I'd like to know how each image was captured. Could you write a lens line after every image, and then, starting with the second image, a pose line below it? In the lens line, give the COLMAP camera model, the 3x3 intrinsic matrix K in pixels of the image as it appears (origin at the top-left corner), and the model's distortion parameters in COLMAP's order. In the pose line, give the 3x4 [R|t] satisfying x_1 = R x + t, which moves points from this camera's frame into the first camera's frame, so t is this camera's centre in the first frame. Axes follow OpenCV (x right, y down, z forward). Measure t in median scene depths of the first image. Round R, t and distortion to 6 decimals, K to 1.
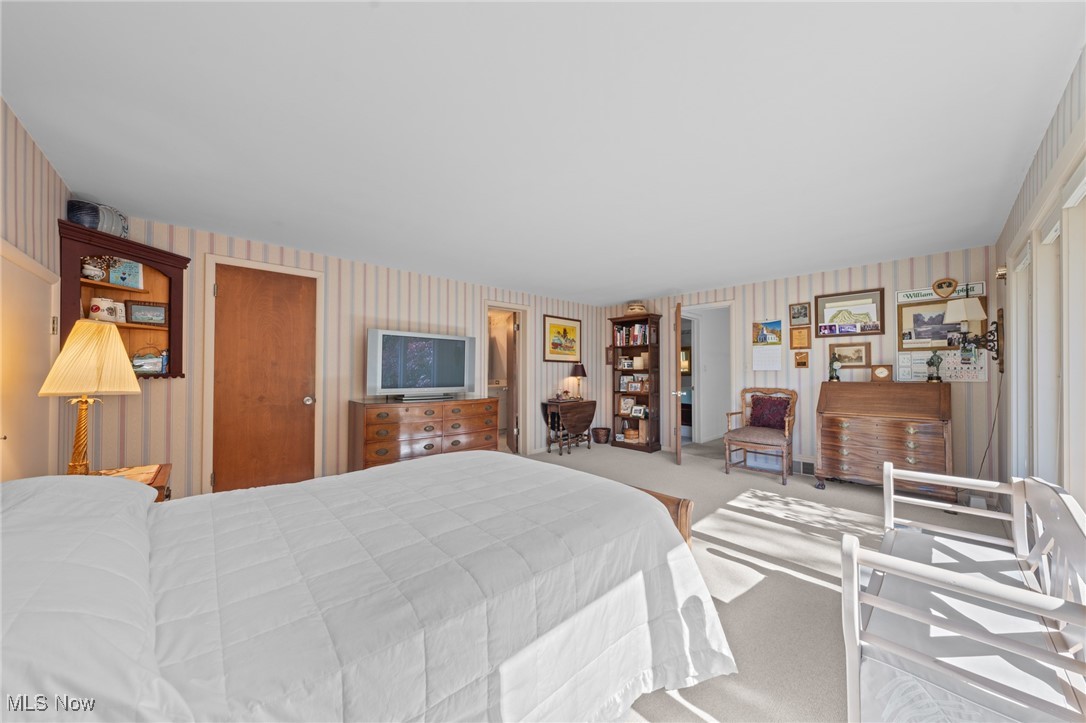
lens RADIAL K [[369.7, 0, 542.0], [0, 369.7, 365.9], [0, 0, 1]] dist [-0.000265, -0.000010]
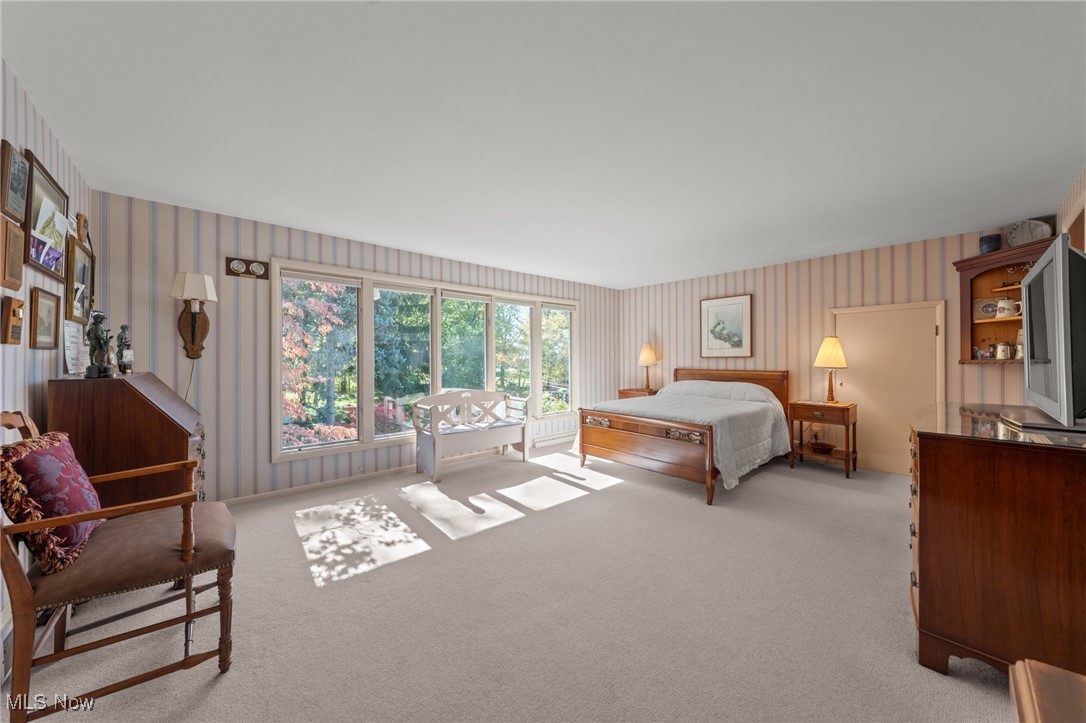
lens RADIAL K [[389.4, 0, 545.1], [0, 389.4, 365.7], [0, 0, 1]] dist [0.000347, -0.000075]
pose [[-0.999980, 0.002905, 0.005640, 0.281608], [0.002923, 0.999991, 0.003158, 0.027688], [-0.005631, 0.003174, -0.999979, 1.760205]]
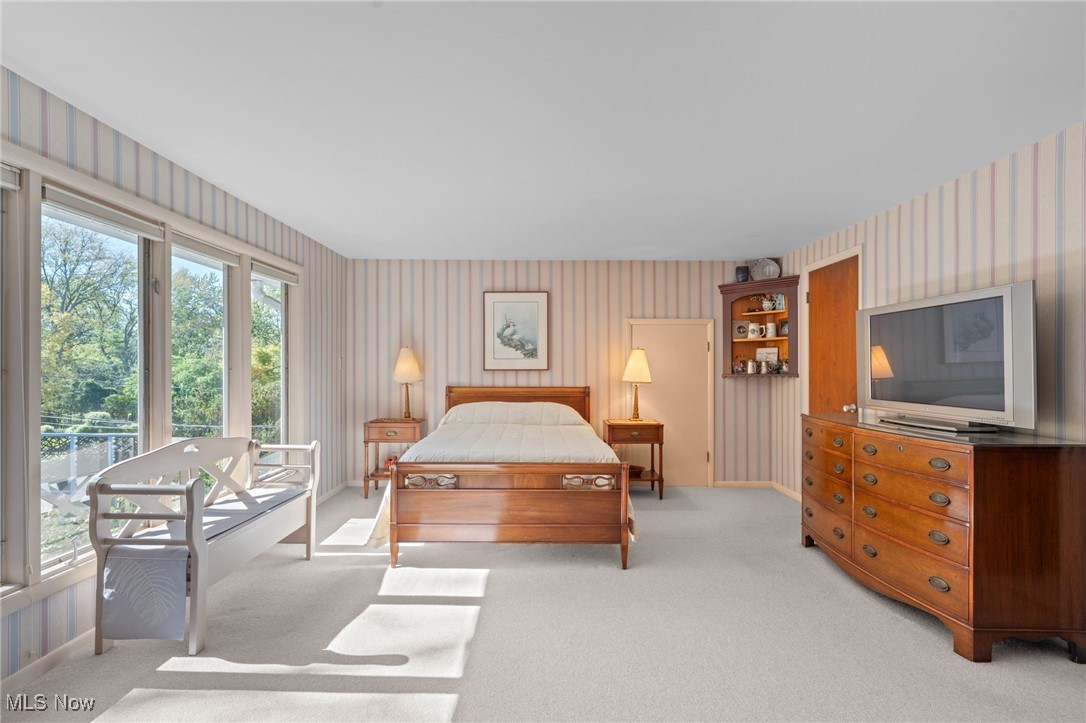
lens RADIAL K [[520.8, 0, 546.6], [0, 520.8, 372.9], [0, 0, 1]] dist [-0.000078, -0.000109]
pose [[-0.662337, 0.002920, -0.749200, 0.707966], [0.008394, 0.999959, -0.003523, 0.015219], [0.749159, -0.008622, -0.662334, 1.315167]]
